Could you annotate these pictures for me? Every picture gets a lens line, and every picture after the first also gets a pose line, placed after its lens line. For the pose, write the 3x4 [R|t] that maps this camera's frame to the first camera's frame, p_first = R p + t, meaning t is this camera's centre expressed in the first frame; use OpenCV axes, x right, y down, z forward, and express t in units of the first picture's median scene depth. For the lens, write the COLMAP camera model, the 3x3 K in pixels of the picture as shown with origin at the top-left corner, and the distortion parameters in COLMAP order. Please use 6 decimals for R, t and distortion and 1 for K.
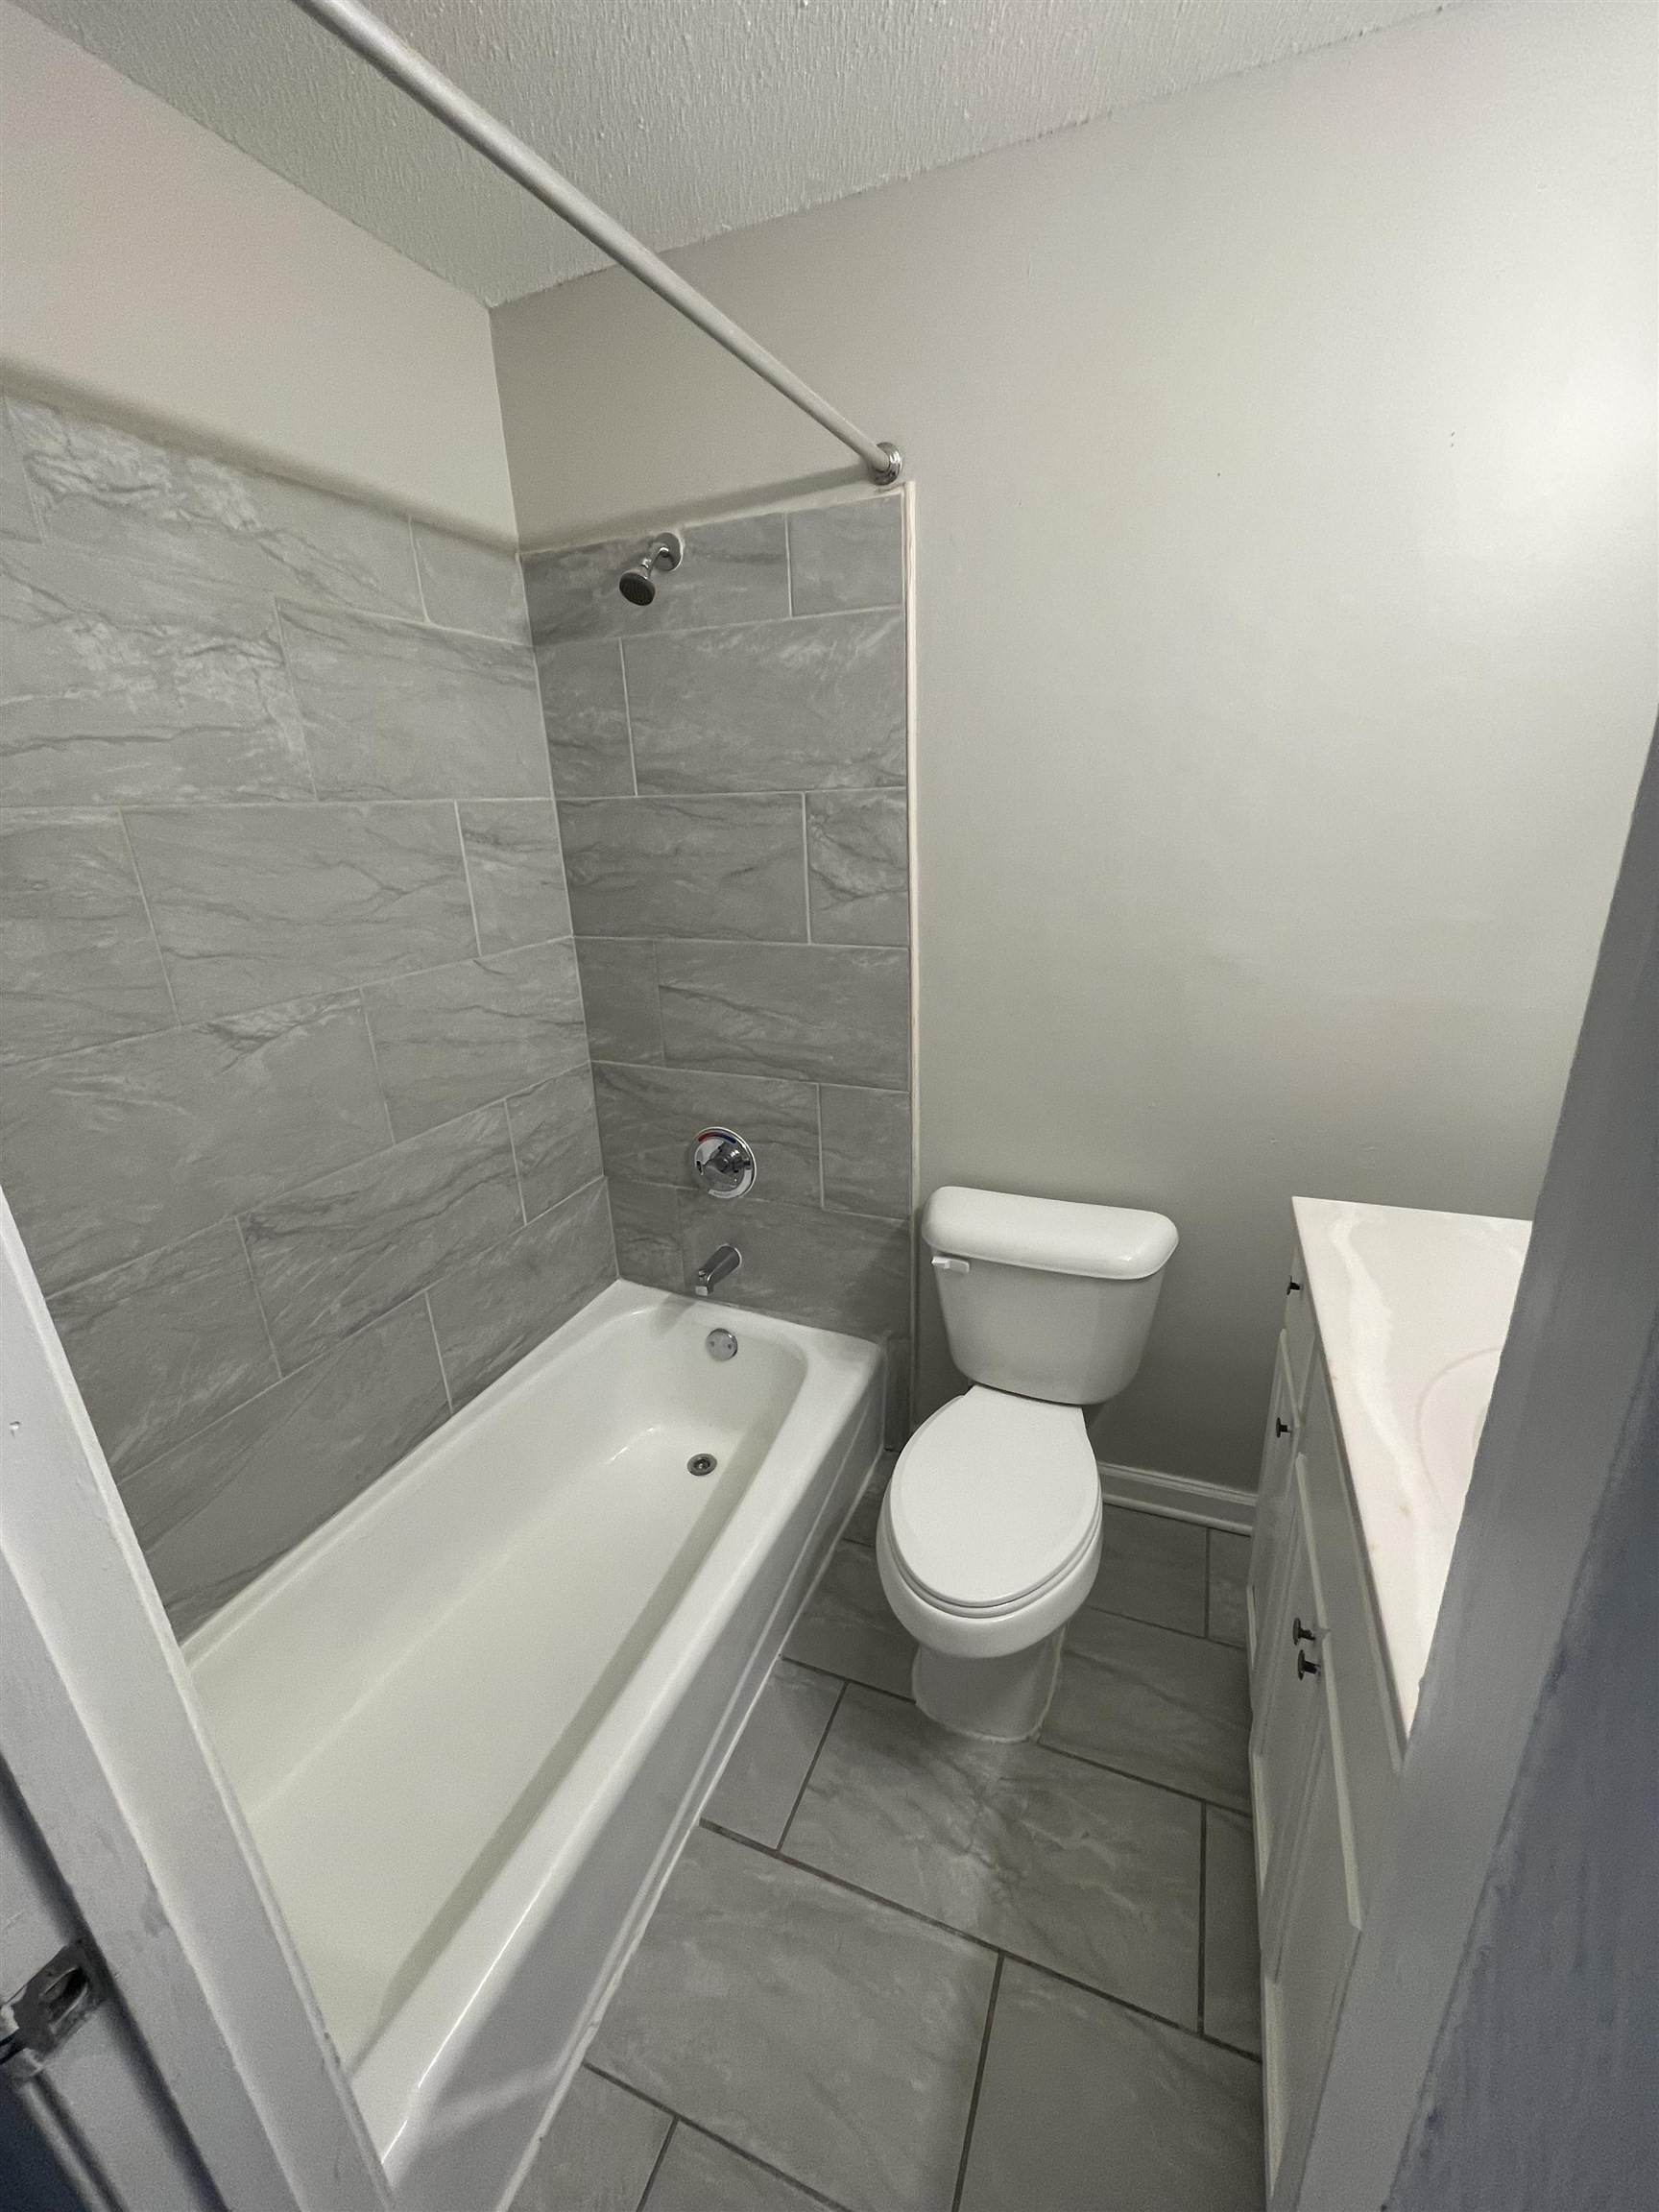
lens RADIAL K [[889.8, 0, 835.5], [0, 889.8, 1116.6], [0, 0, 1]] dist [-0.000203, 0.000102]
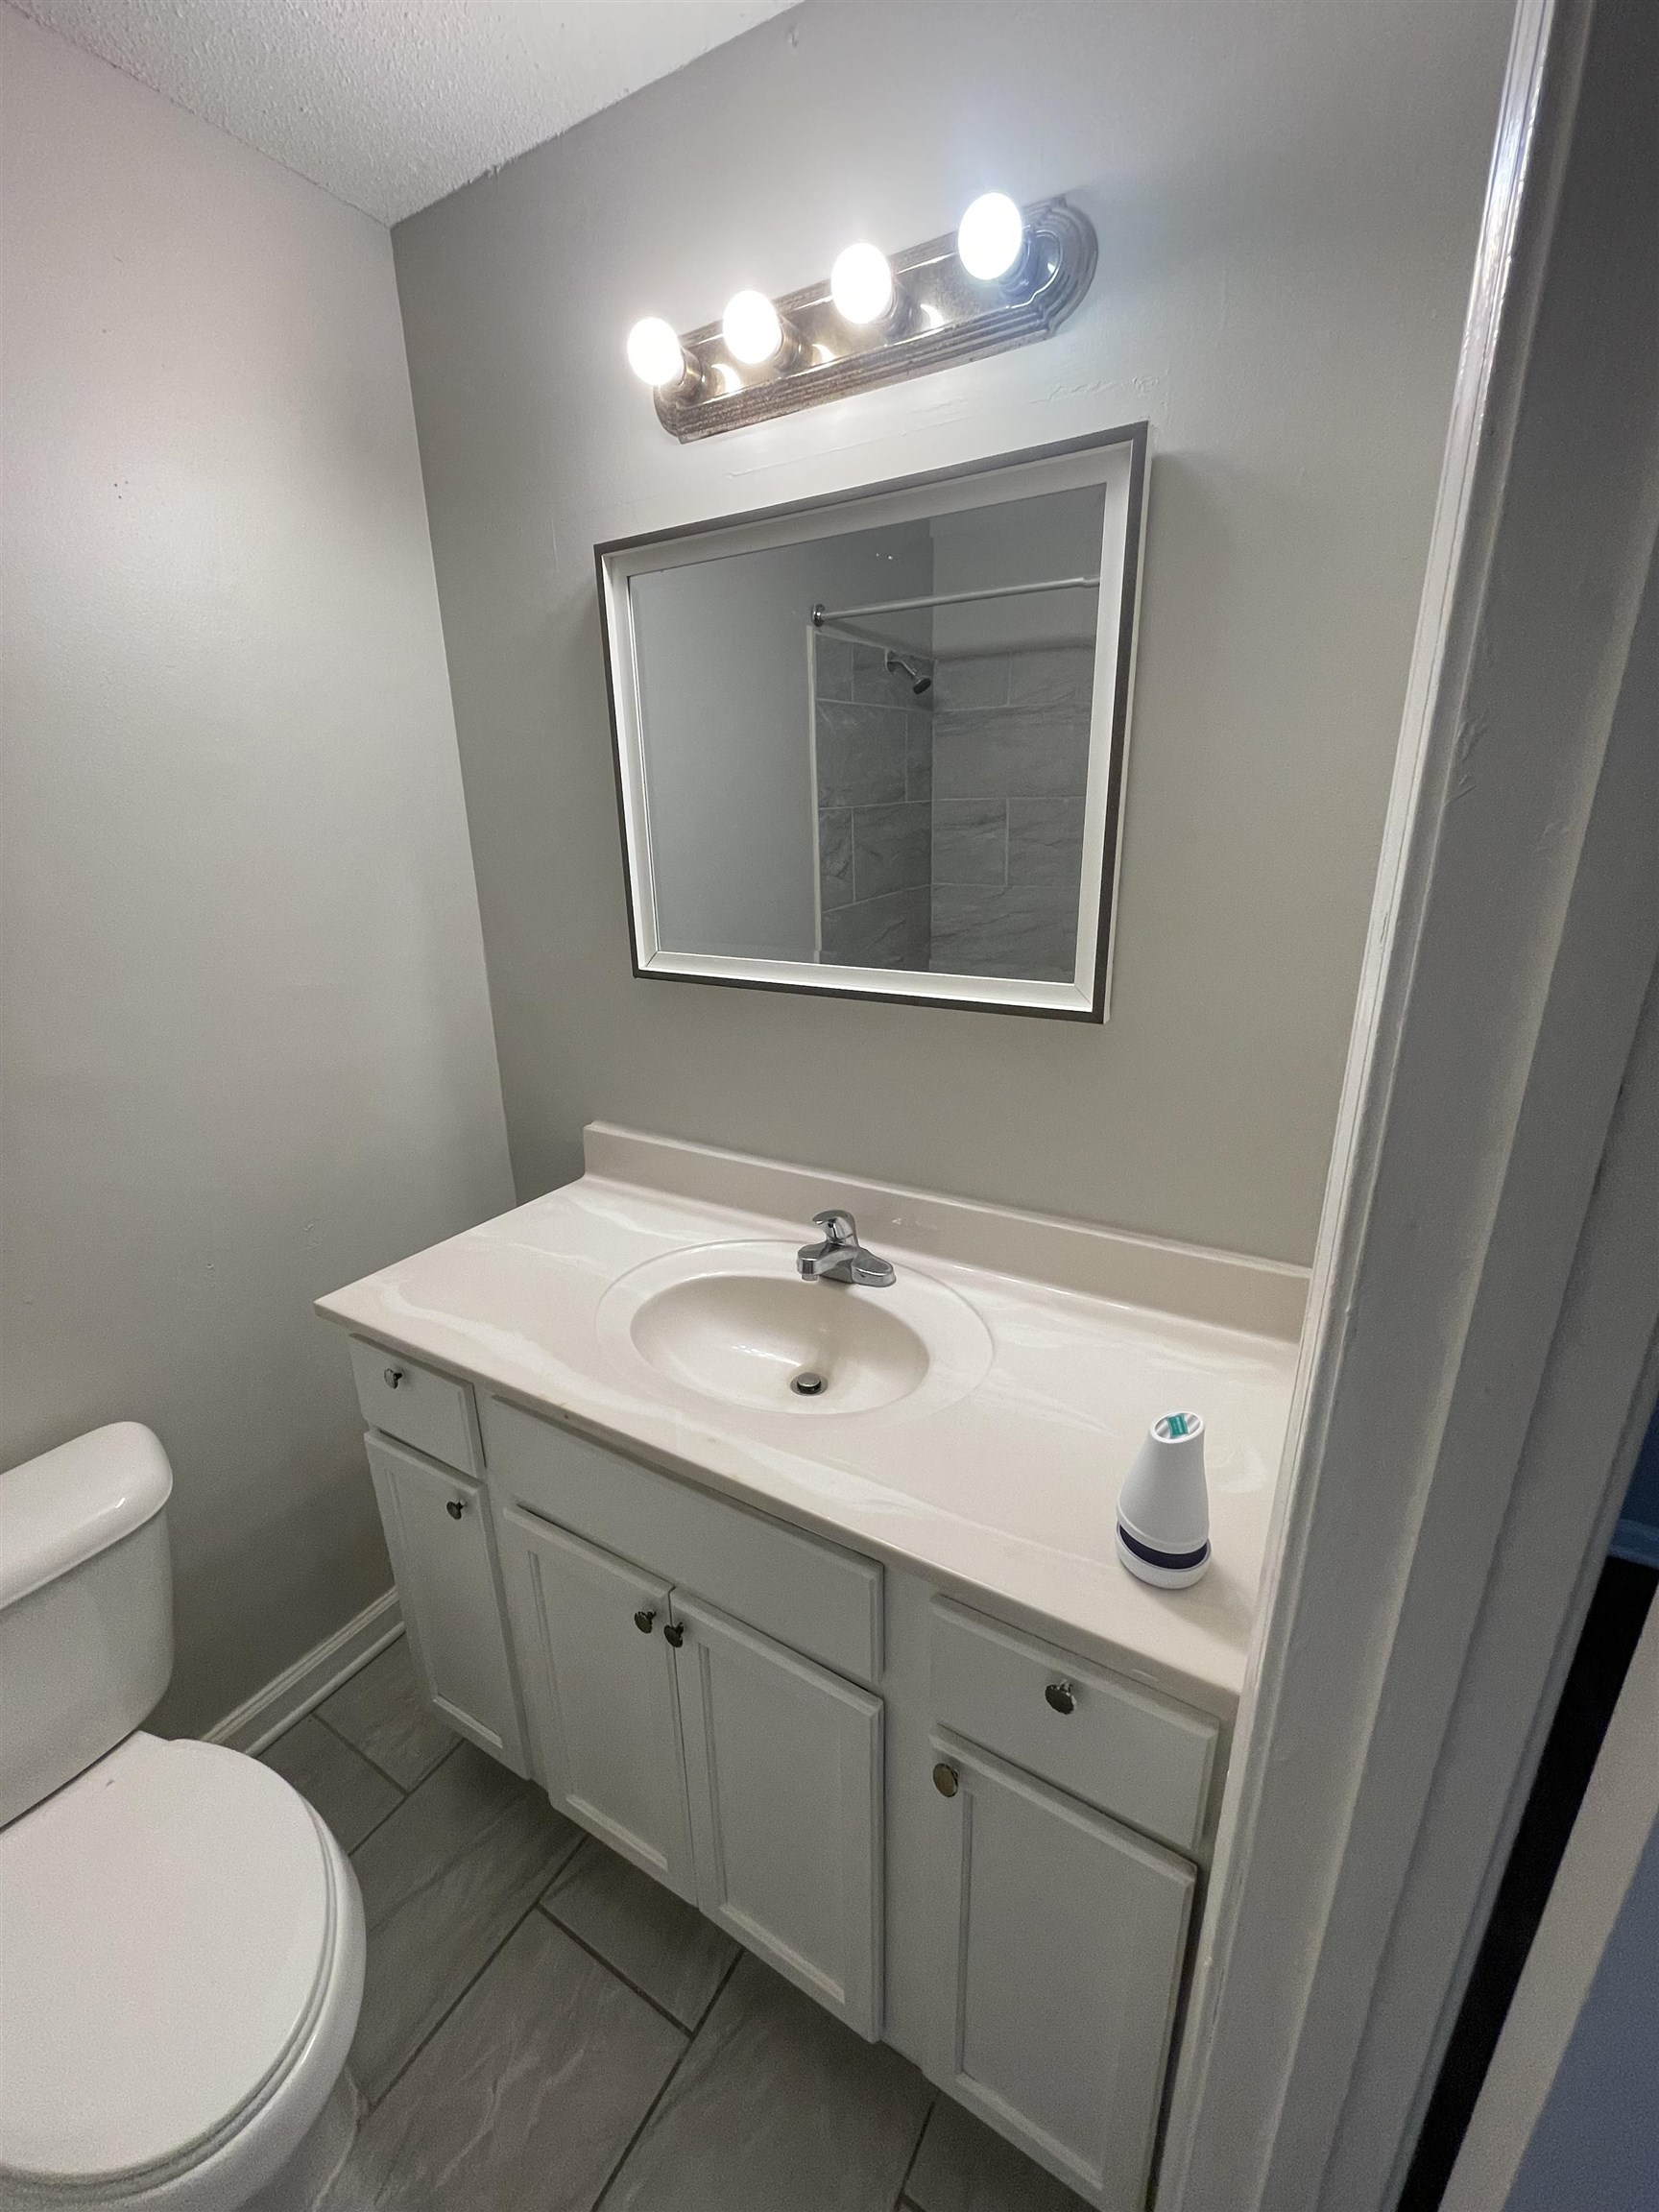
lens RADIAL K [[889.8, 0, 835.5], [0, 889.8, 1116.6], [0, 0, 1]] dist [-0.000203, 0.000102]
pose [[0.154170, -0.271899, 0.949896, -0.217183], [0.335495, 0.918676, 0.208512, -0.095657], [-0.929341, 0.286539, 0.232853, 0.248763]]
